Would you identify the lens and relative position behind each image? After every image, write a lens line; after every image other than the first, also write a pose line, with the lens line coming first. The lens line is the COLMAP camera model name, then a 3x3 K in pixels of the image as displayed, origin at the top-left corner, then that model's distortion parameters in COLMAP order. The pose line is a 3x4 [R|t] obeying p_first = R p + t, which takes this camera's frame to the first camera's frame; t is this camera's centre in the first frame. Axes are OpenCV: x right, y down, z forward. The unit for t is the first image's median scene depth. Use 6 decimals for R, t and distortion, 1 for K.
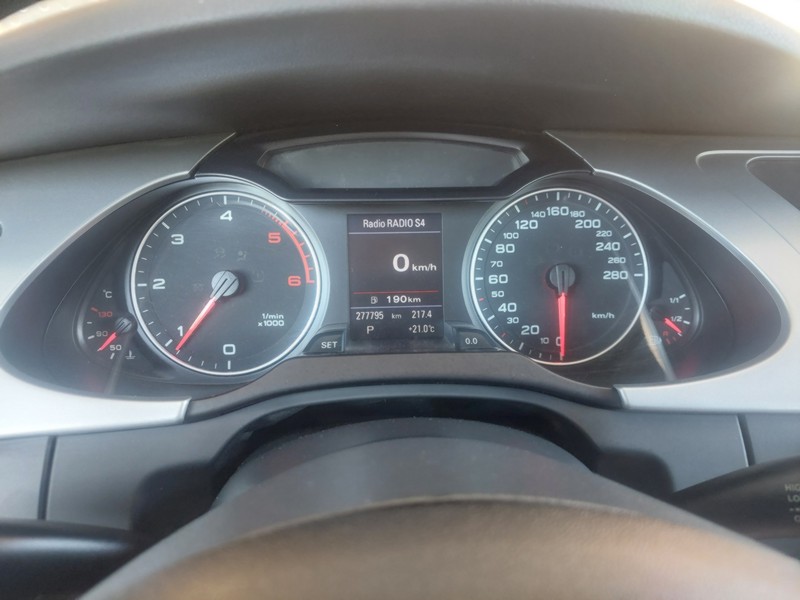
lens RADIAL K [[573.1, 0, 403.2], [0, 573.1, 301.1], [0, 0, 1]] dist [0.042382, -0.034889]
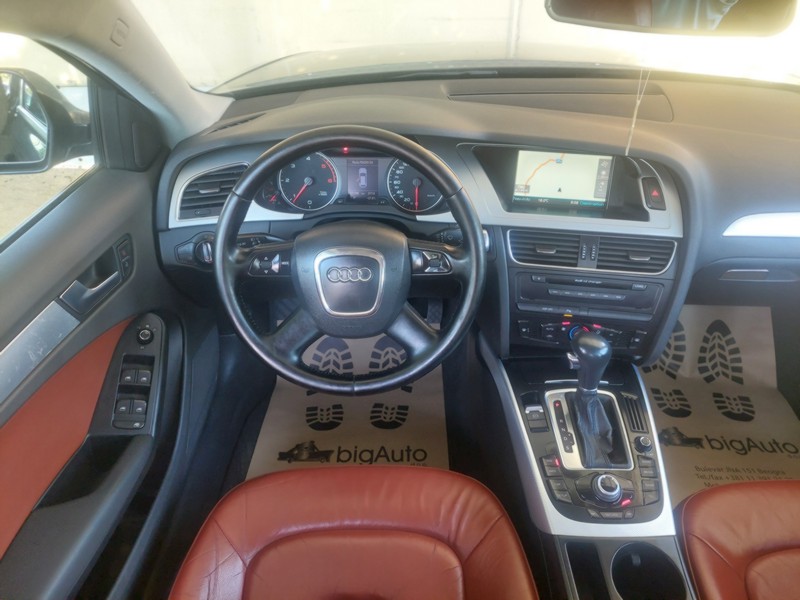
lens RADIAL K [[573.1, 0, 406.6], [0, 573.1, 286.0], [0, 0, 1]] dist [0.042382, -0.034889]
pose [[0.998411, 0.041245, -0.038386, 0.365442], [-0.032730, 0.979103, 0.200712, -0.114475], [0.045862, -0.199137, 0.978898, -2.130810]]
